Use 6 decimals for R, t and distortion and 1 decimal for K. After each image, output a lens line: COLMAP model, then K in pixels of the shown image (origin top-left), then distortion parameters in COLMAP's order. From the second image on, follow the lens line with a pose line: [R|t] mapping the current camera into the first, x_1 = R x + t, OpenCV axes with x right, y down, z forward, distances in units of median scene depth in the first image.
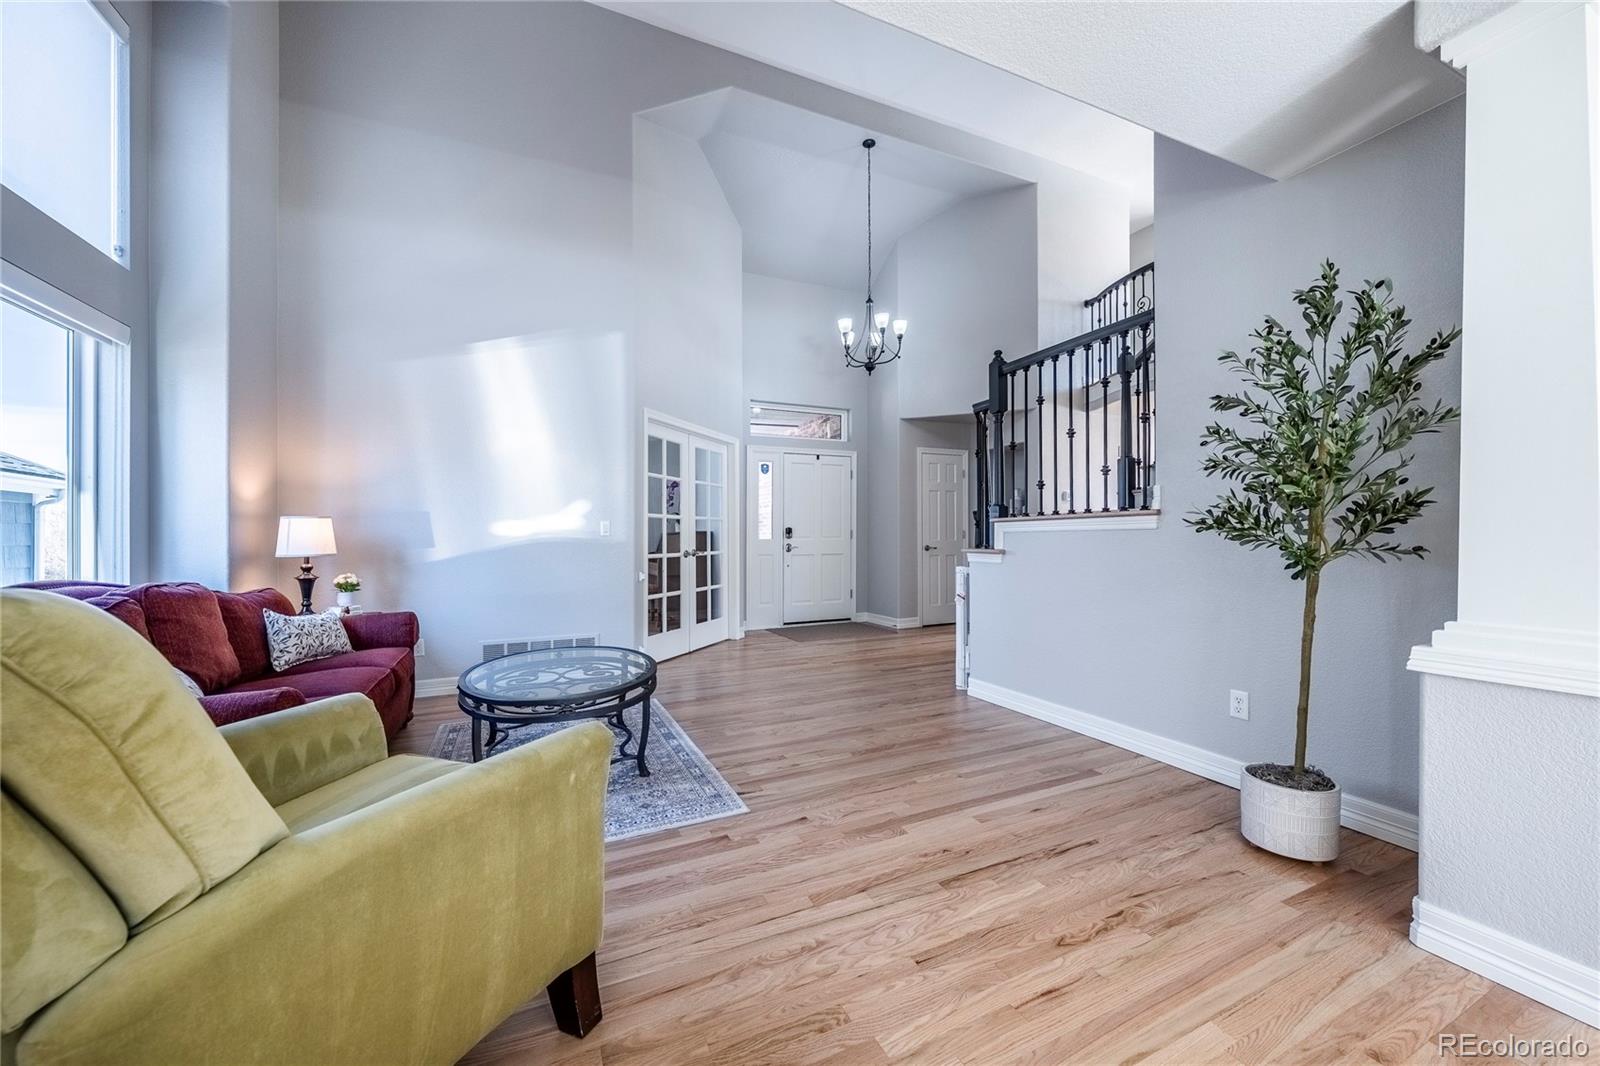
lens RADIAL K [[604.3, 0, 805.6], [0, 604.3, 532.8], [0, 0, 1]] dist [0.002075, 0.000077]
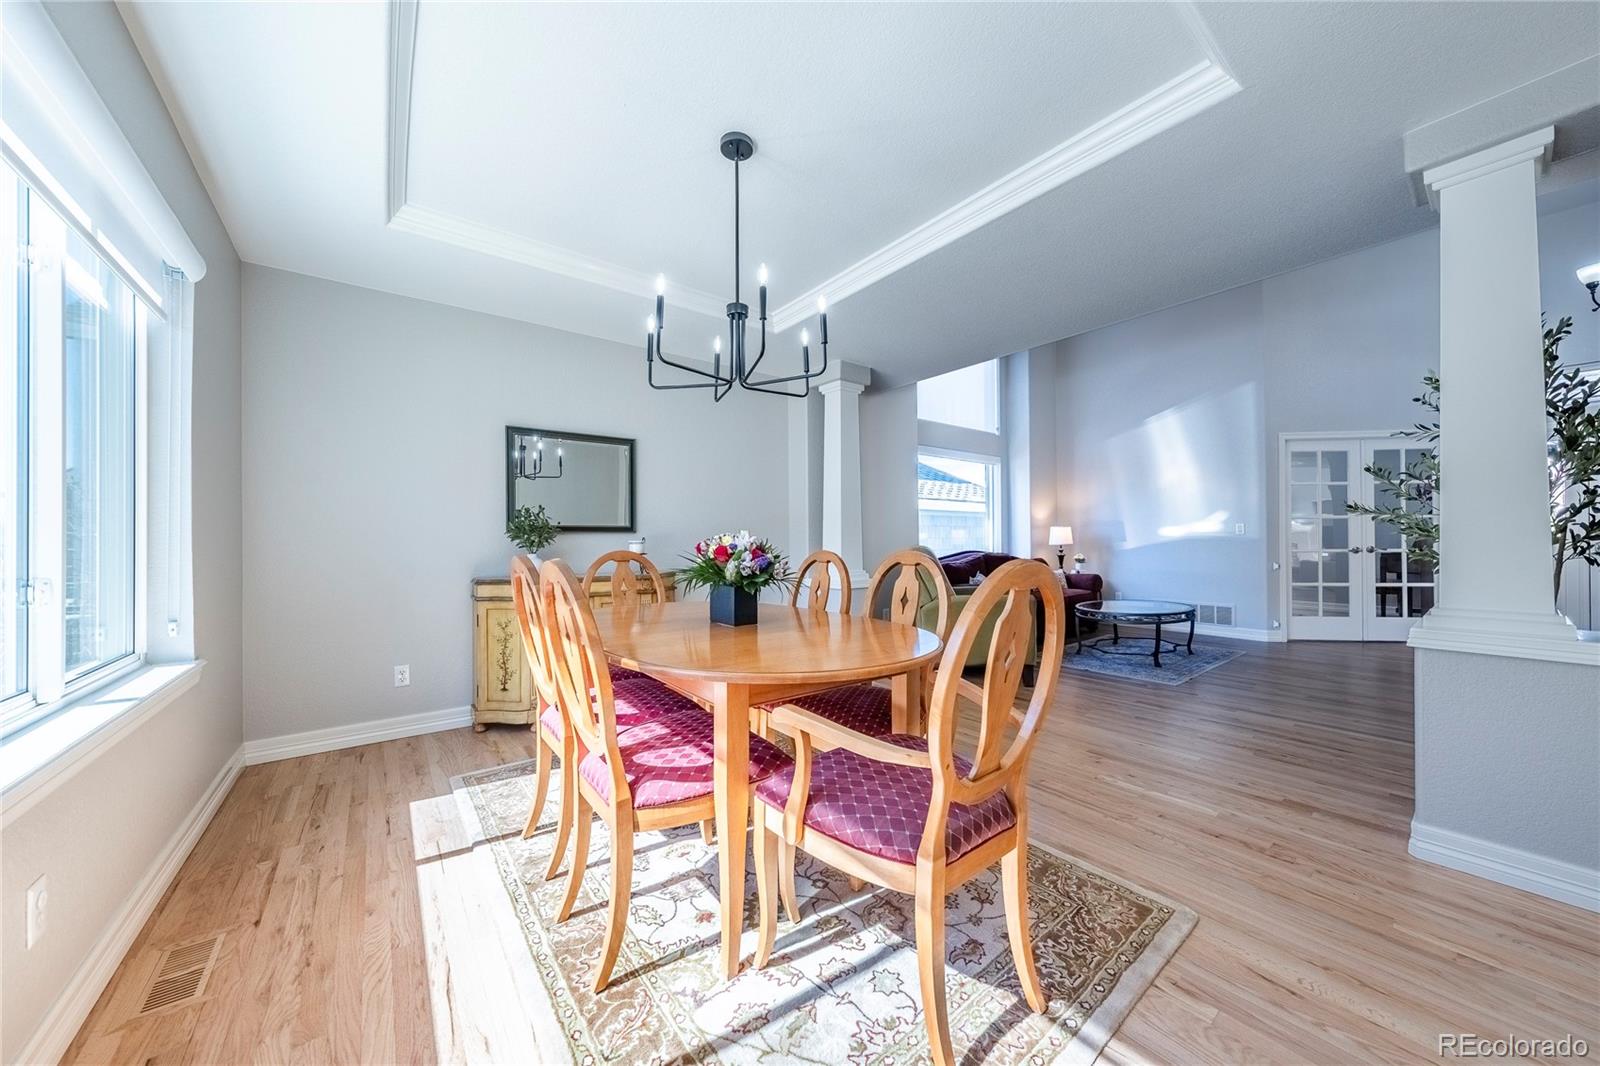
lens RADIAL K [[544.0, 0, 804.1], [0, 544.0, 535.0], [0, 0, 1]] dist [-0.003300, -0.000079]
pose [[0.216988, -0.003222, -0.976169, 0.774034], [0.008965, 0.999959, -0.001308, -0.001233], [0.976133, -0.008468, 0.217008, -0.271824]]
